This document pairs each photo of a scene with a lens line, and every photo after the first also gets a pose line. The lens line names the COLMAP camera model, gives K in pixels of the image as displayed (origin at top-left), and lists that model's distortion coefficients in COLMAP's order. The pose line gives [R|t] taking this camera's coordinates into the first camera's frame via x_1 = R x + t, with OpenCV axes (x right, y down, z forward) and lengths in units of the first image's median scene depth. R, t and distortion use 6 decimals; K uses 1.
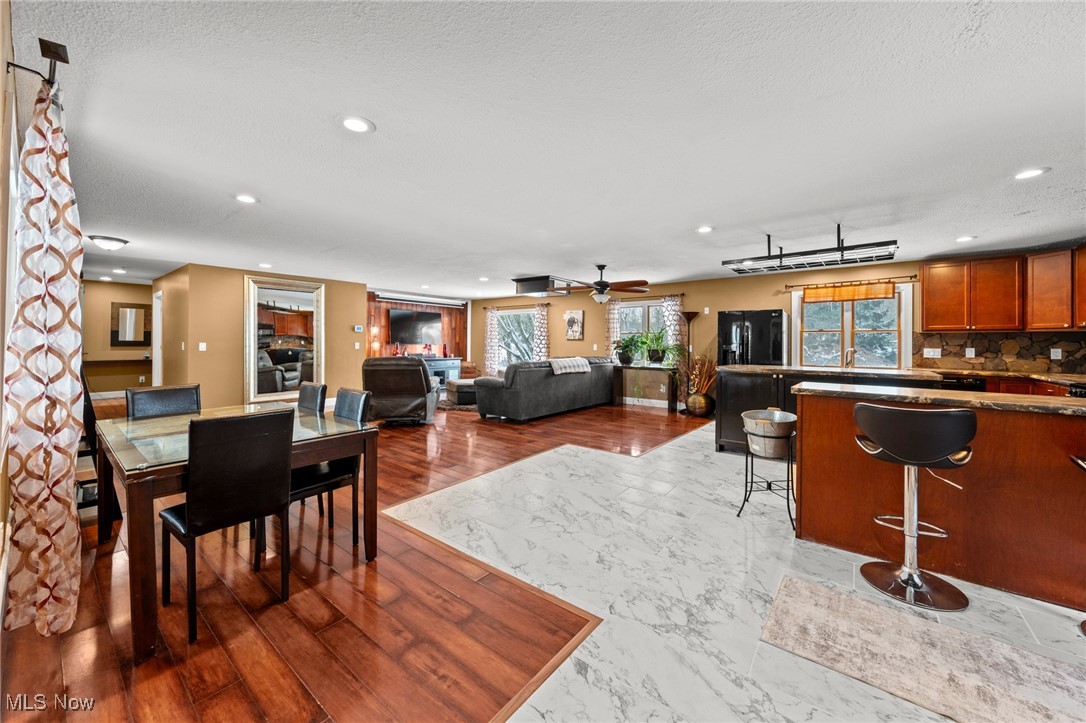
lens RADIAL K [[403.4, 0, 546.6], [0, 403.4, 343.1], [0, 0, 1]] dist [-0.001395, 0.000418]
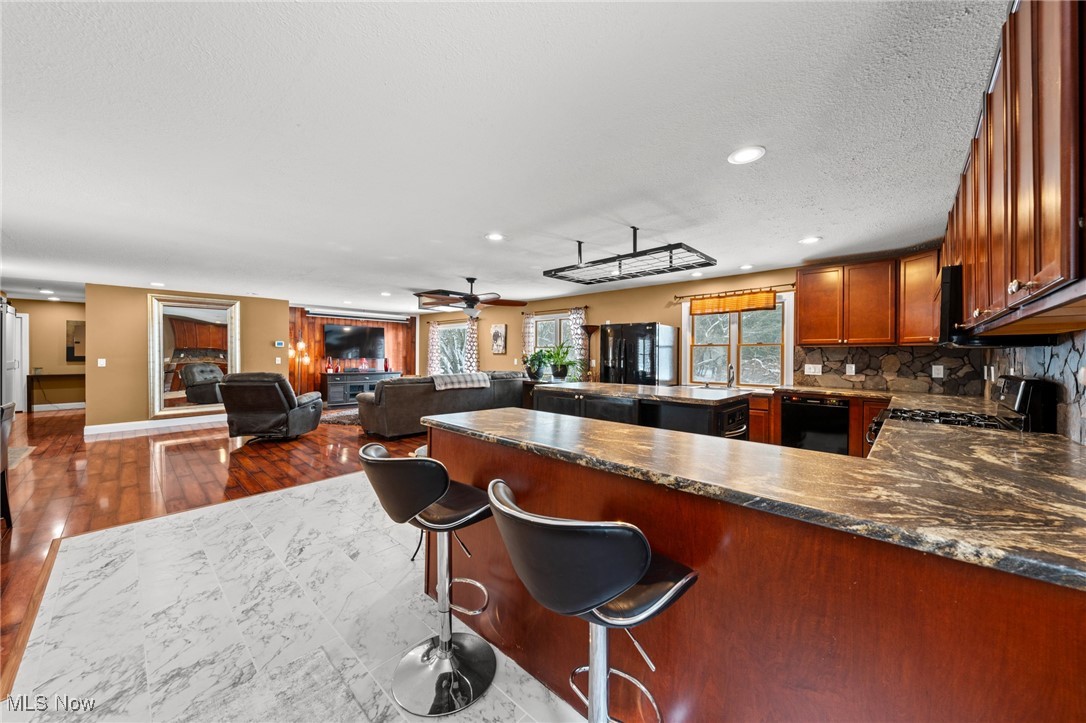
lens RADIAL K [[388.4, 0, 547.1], [0, 388.4, 357.8], [0, 0, 1]] dist [-0.001891, 0.000084]
pose [[0.996964, -0.001938, -0.077842, 0.442164], [0.002565, 0.999965, 0.007964, -0.009943], [0.077824, -0.008139, 0.996934, 0.095288]]
